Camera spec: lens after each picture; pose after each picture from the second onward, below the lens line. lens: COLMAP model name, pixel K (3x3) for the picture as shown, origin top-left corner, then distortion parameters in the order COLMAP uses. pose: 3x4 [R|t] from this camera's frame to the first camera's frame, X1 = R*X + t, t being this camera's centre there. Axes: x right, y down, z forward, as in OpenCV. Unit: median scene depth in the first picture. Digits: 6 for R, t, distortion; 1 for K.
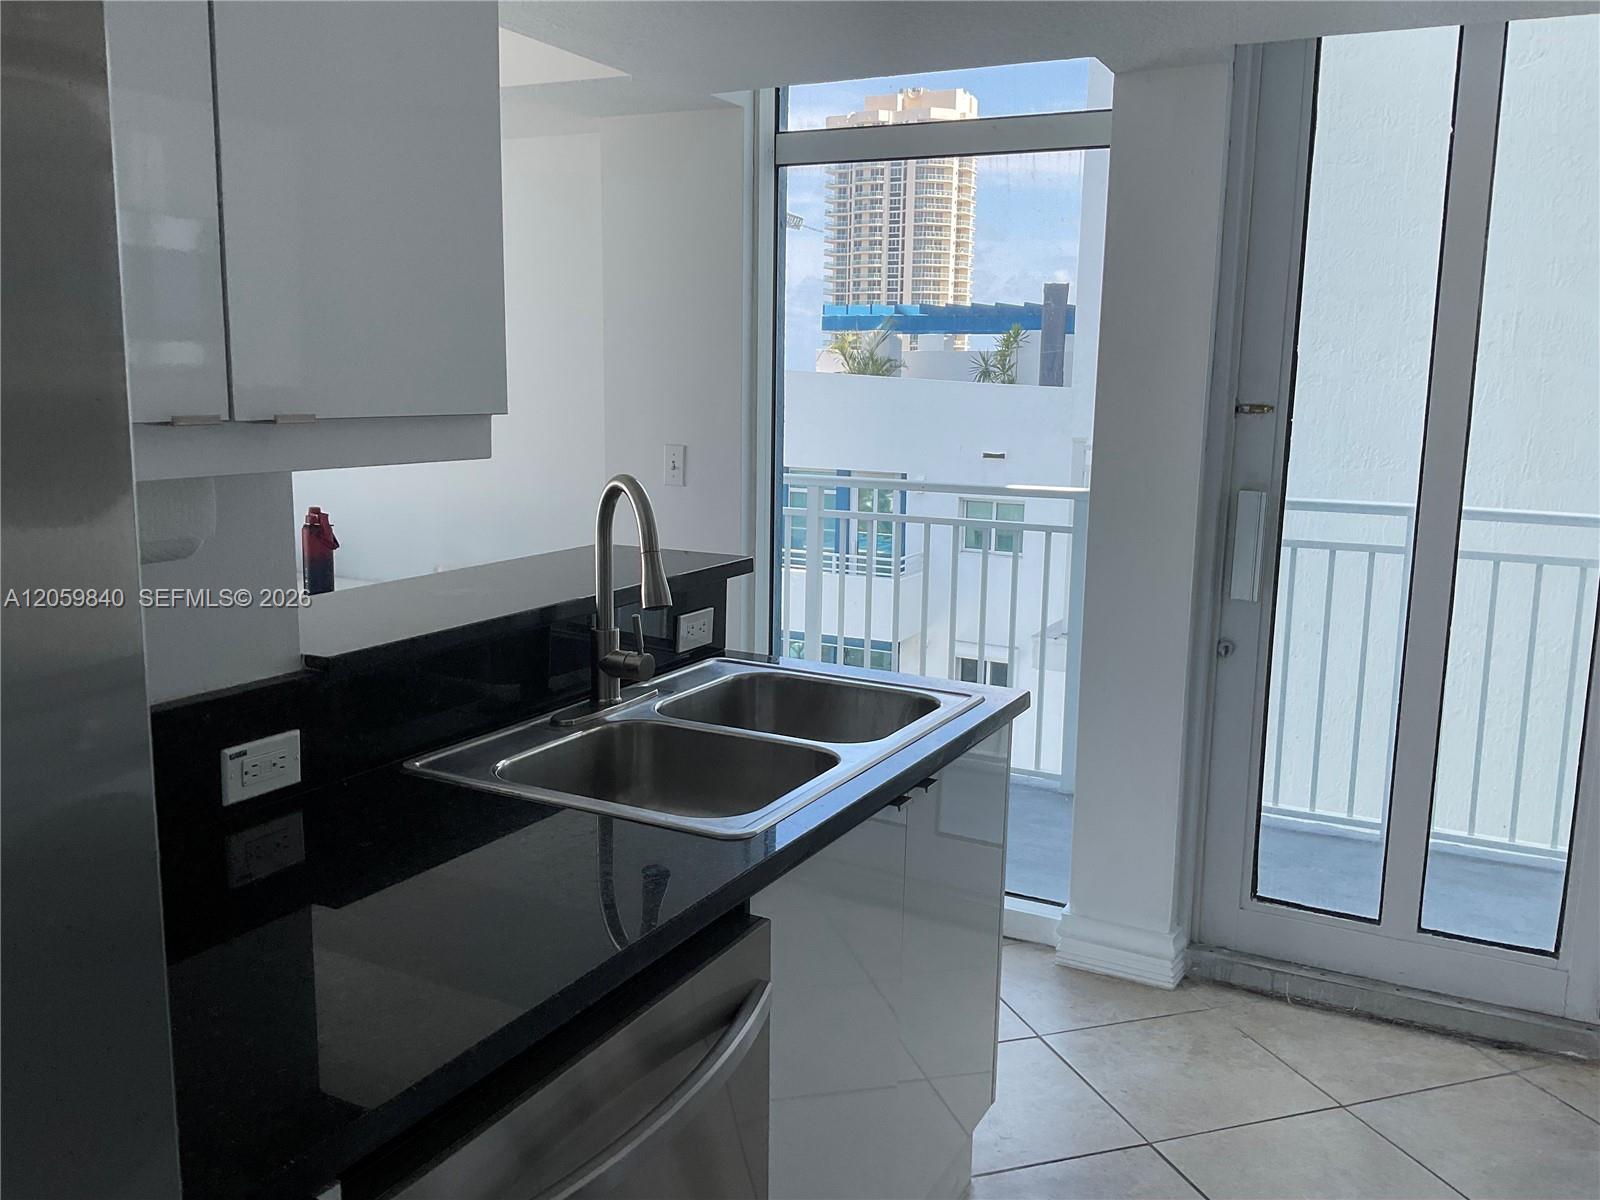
lens RADIAL K [[1341.5, 0, 807.1], [0, 1341.5, 594.4], [0, 0, 1]] dist [0.126506, -0.253372]
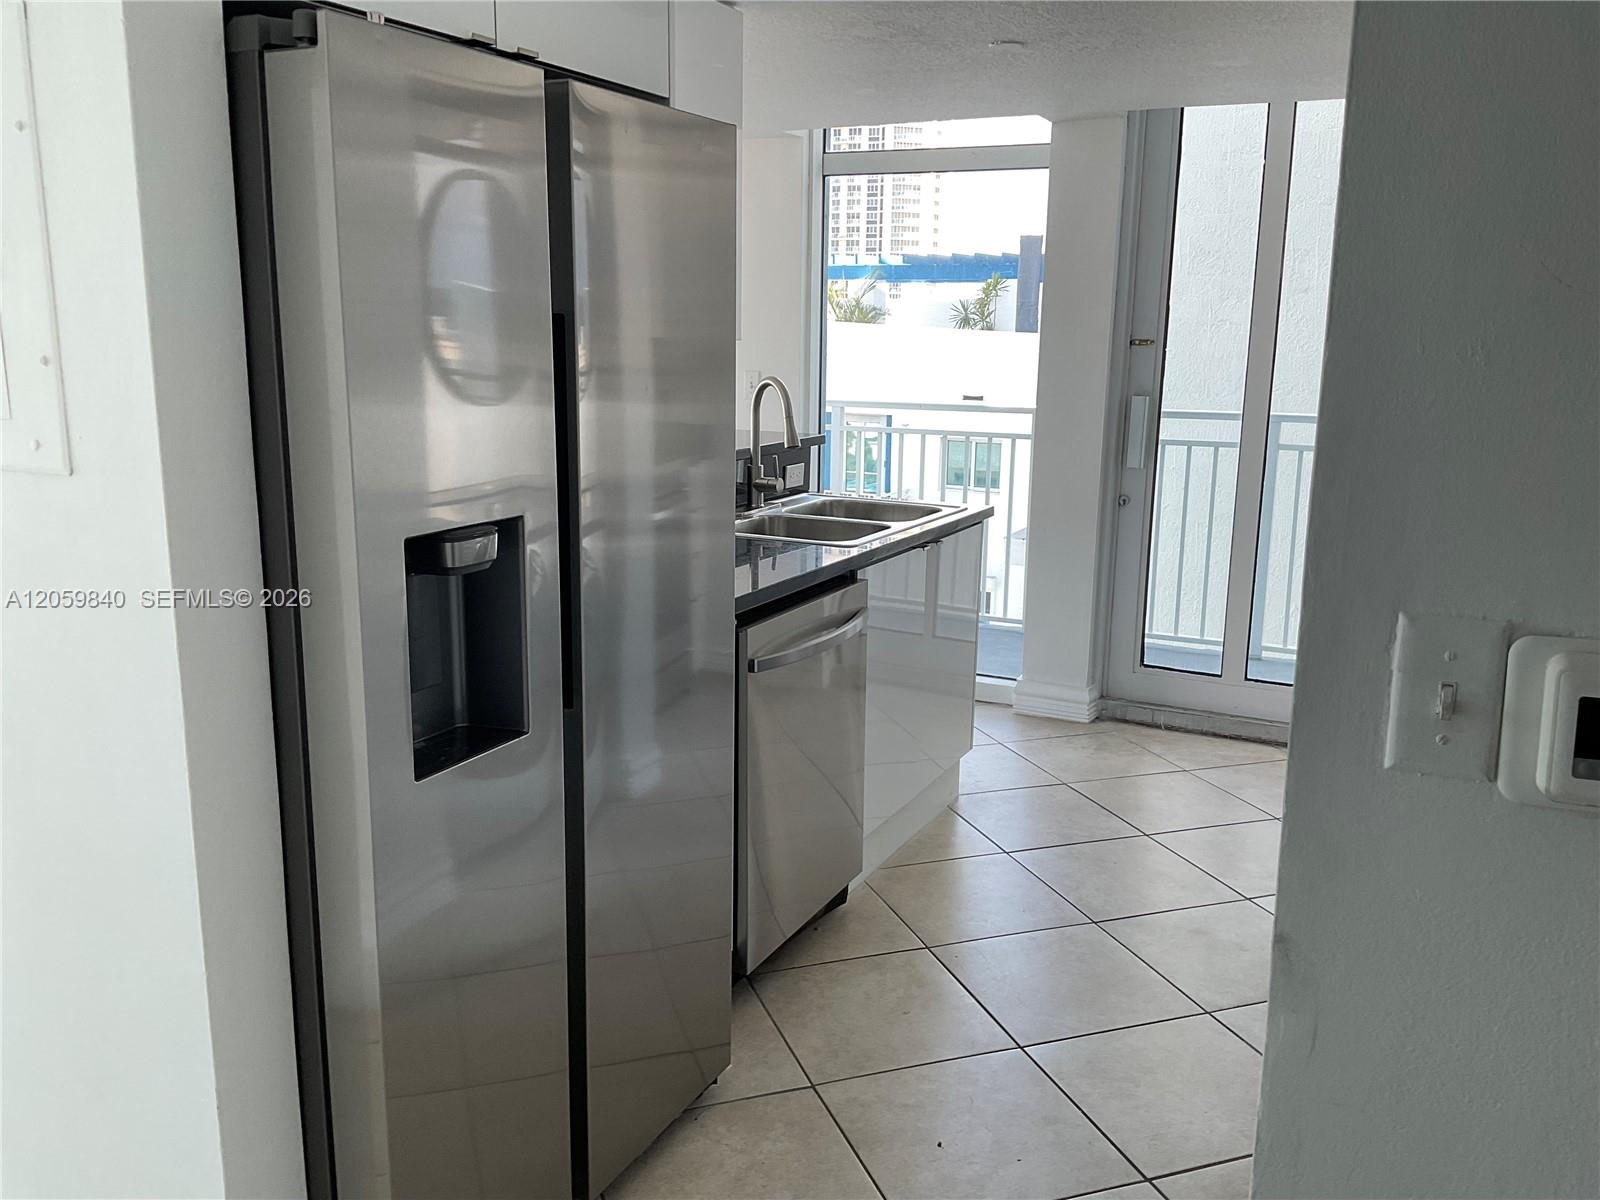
lens RADIAL K [[1349.0, 0, 799.8], [0, 1349.0, 590.2], [0, 0, 1]] dist [0.129846, -0.124451]
pose [[0.999934, -0.005366, 0.010203, -0.072915], [0.005026, 0.999442, 0.033024, 0.088039], [-0.010375, -0.032971, 0.999402, -0.532151]]
